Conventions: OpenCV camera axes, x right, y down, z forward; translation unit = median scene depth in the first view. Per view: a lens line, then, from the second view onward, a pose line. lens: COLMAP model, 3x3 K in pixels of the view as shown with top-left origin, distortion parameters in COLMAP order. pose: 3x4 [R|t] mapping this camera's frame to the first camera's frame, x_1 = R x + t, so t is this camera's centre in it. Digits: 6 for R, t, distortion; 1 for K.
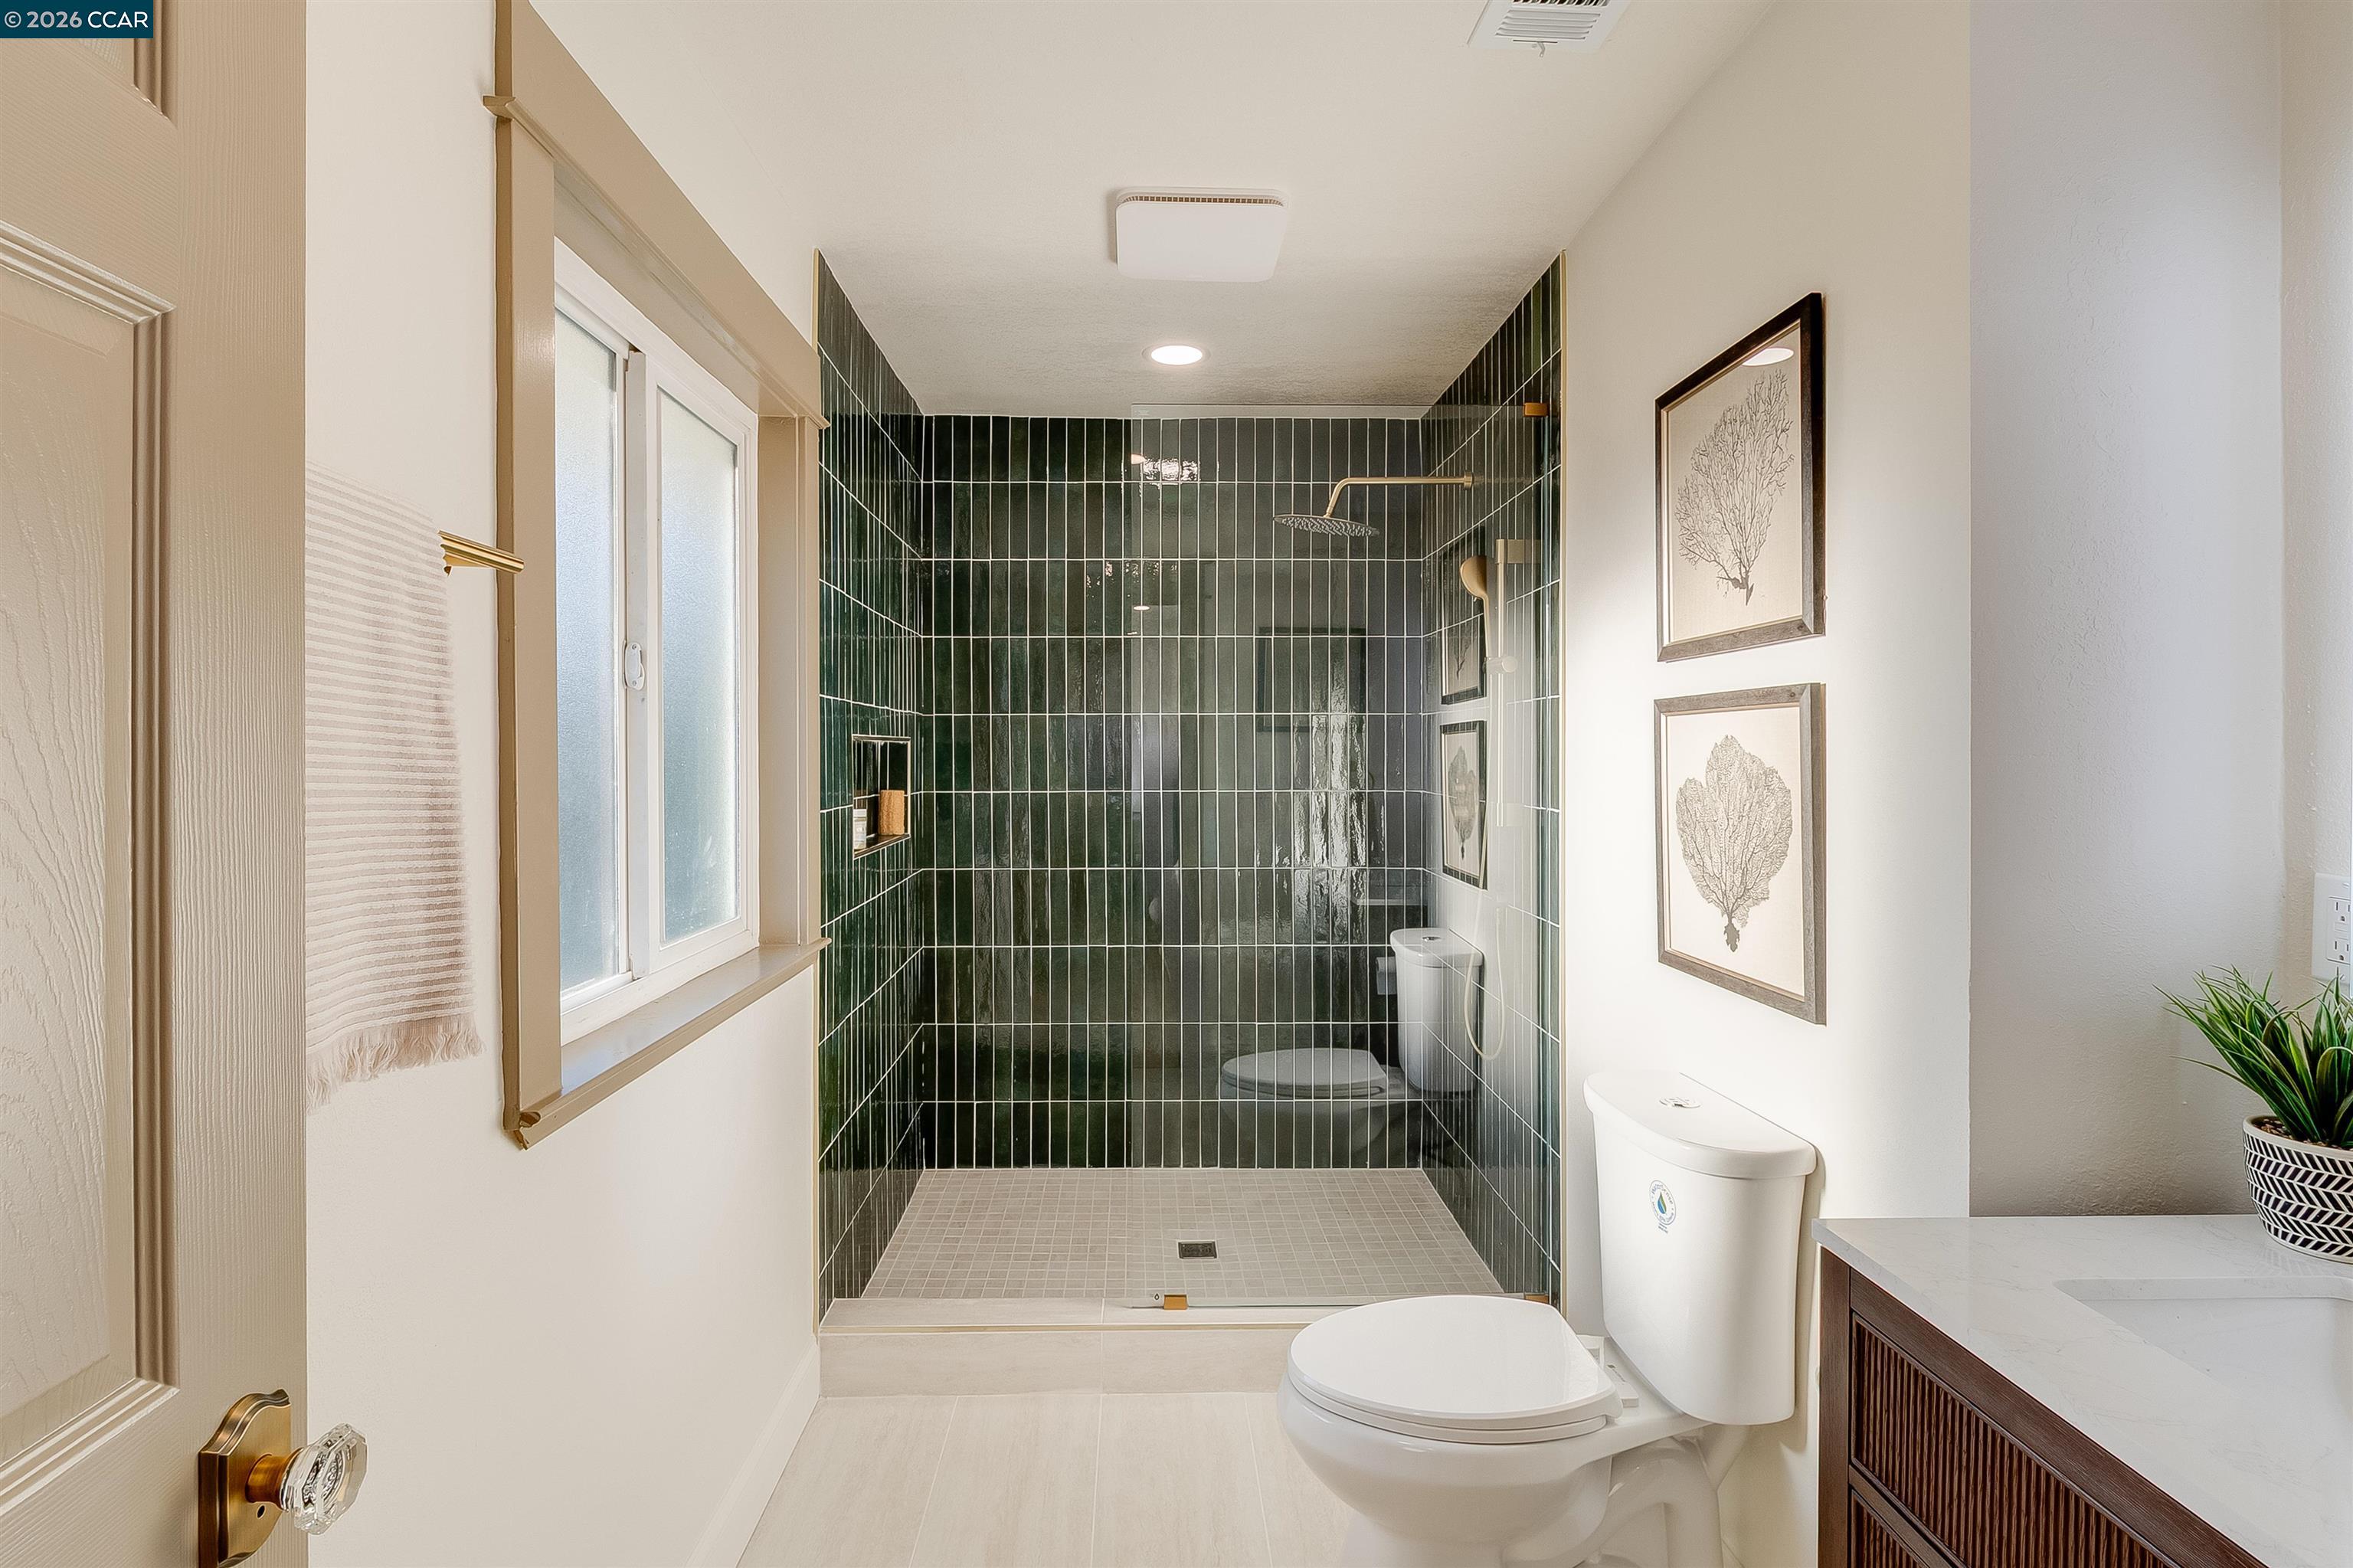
lens RADIAL K [[1117.1, 0, 1210.4], [0, 1117.1, 760.9], [0, 0, 1]] dist [-0.012154, 0.000126]
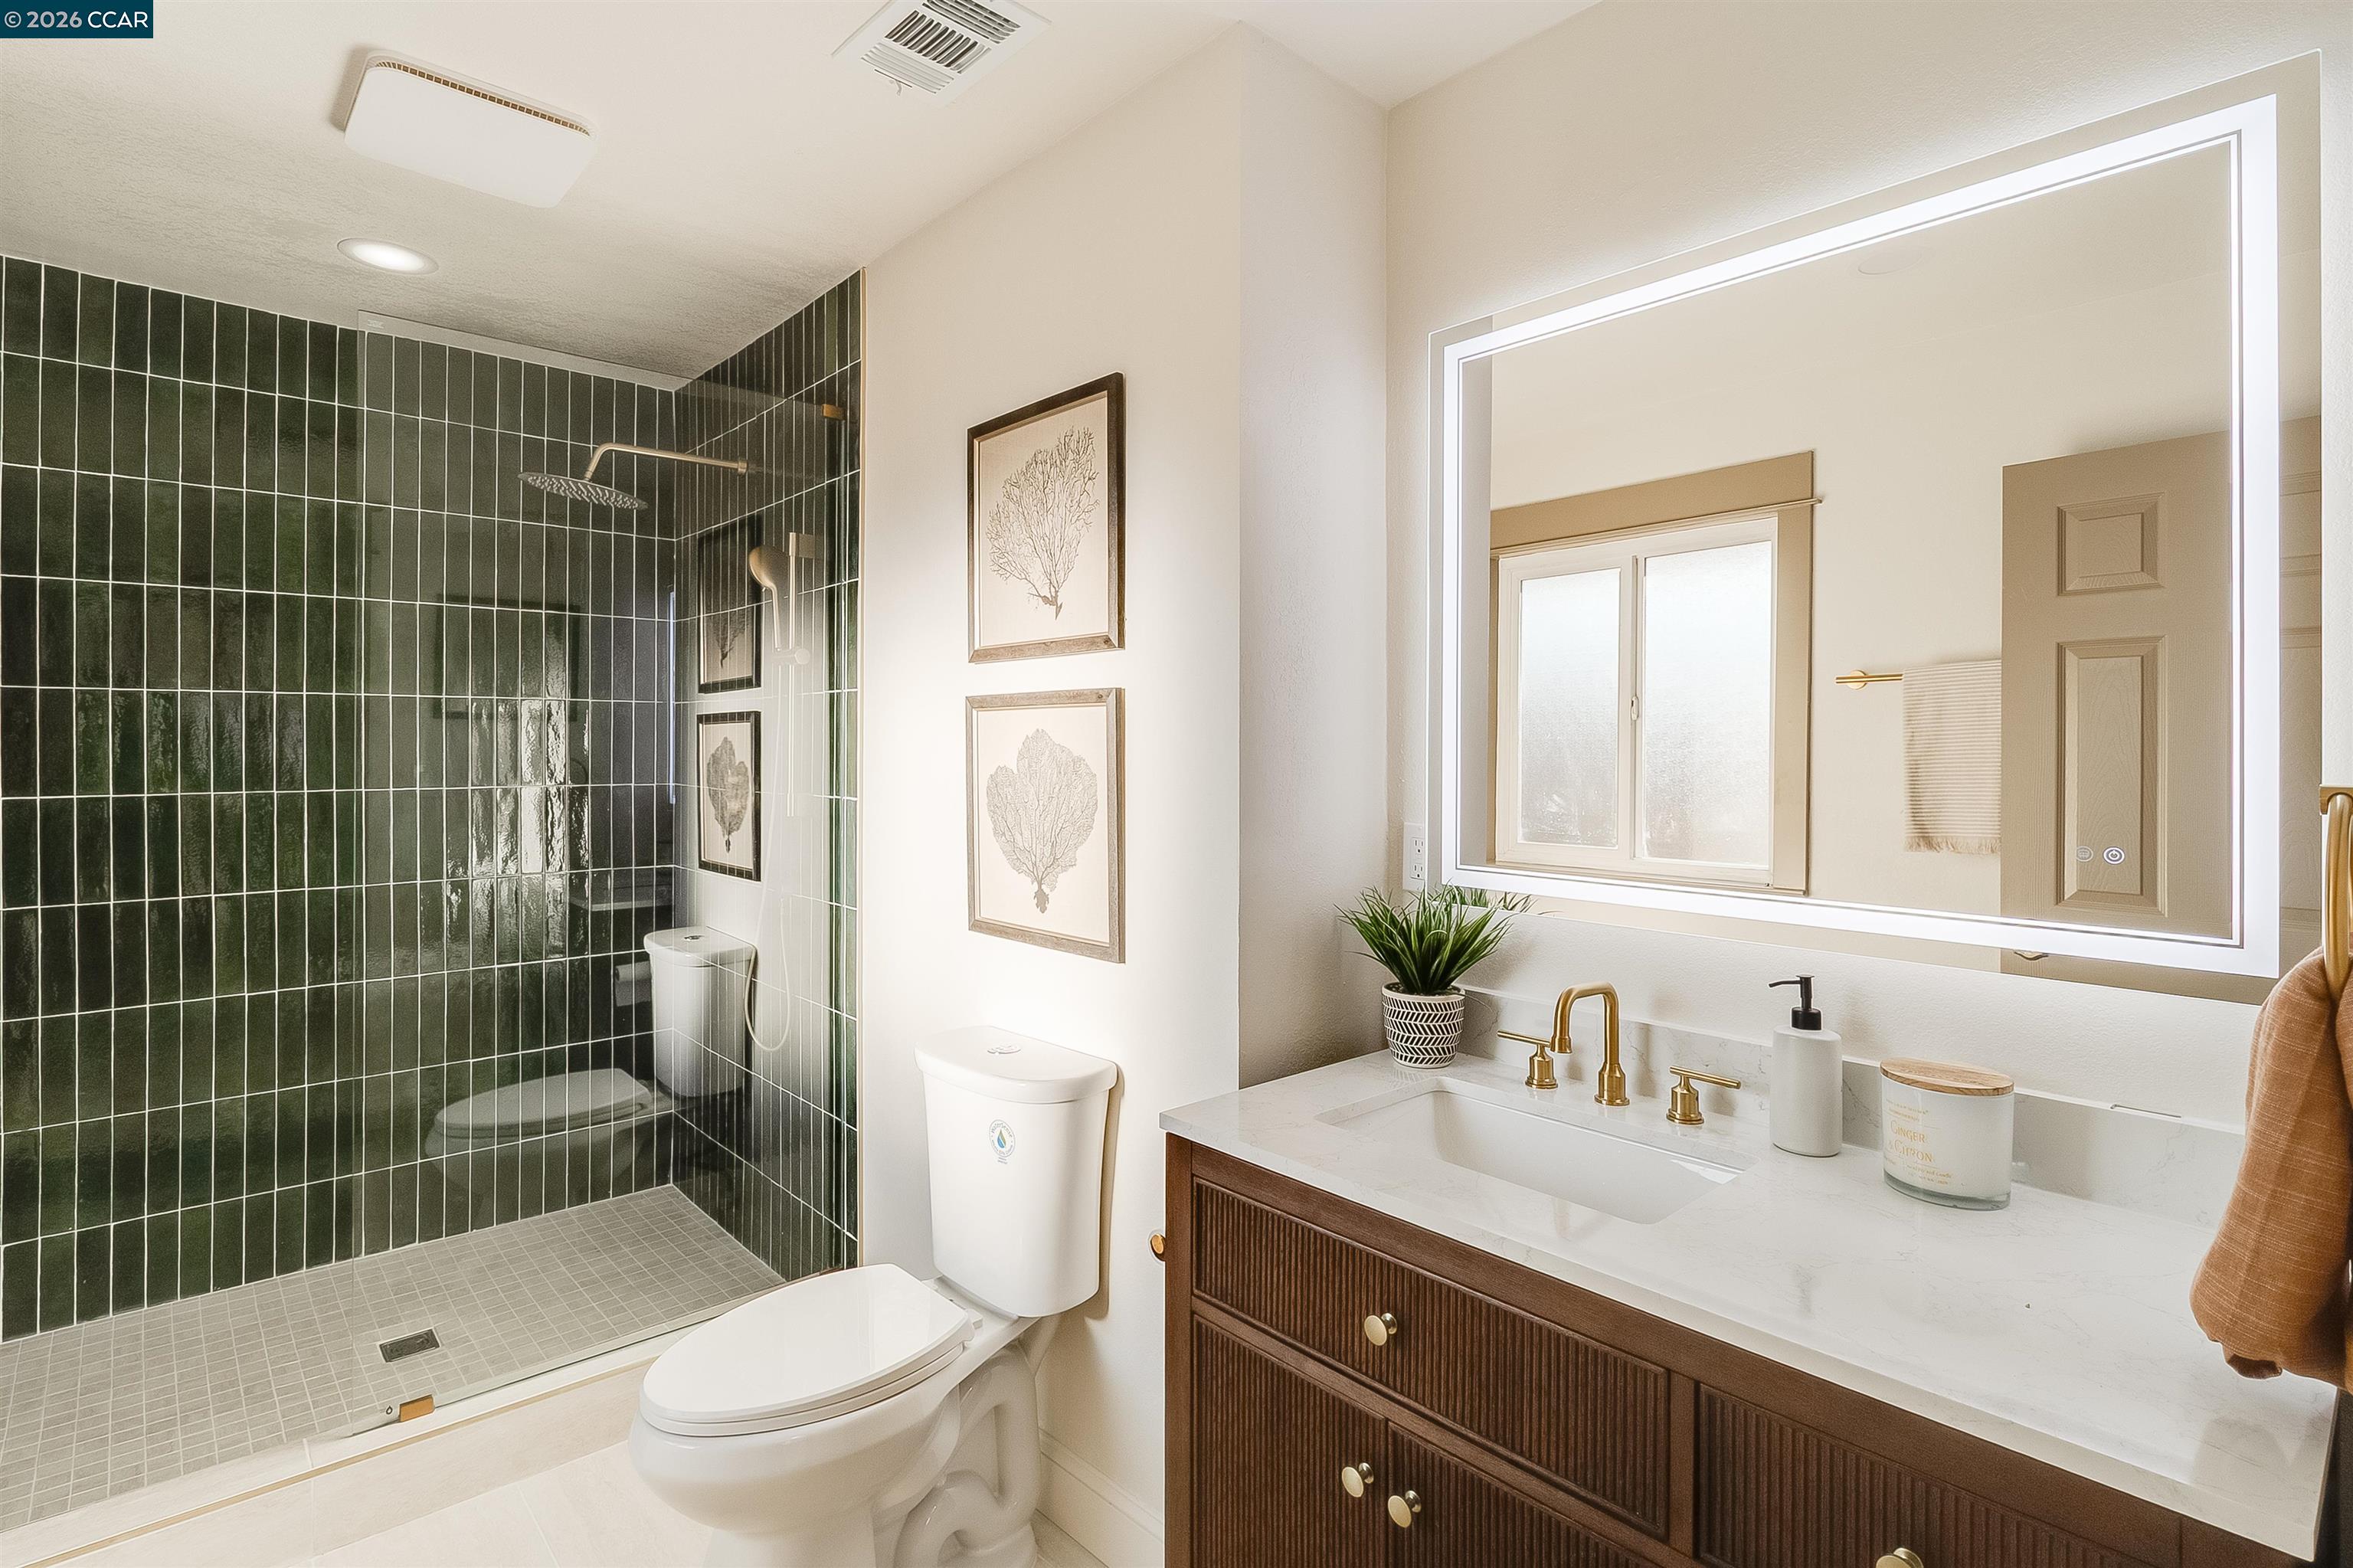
lens RADIAL K [[1099.5, 0, 1187.2], [0, 1099.5, 746.7], [0, 0, 1]] dist [-0.006046, -0.001696]
pose [[0.762914, 0.001190, 0.646499, -0.105975], [0.002162, 0.999988, -0.004392, 0.000691], [-0.646496, 0.004748, 0.762902, 0.010207]]
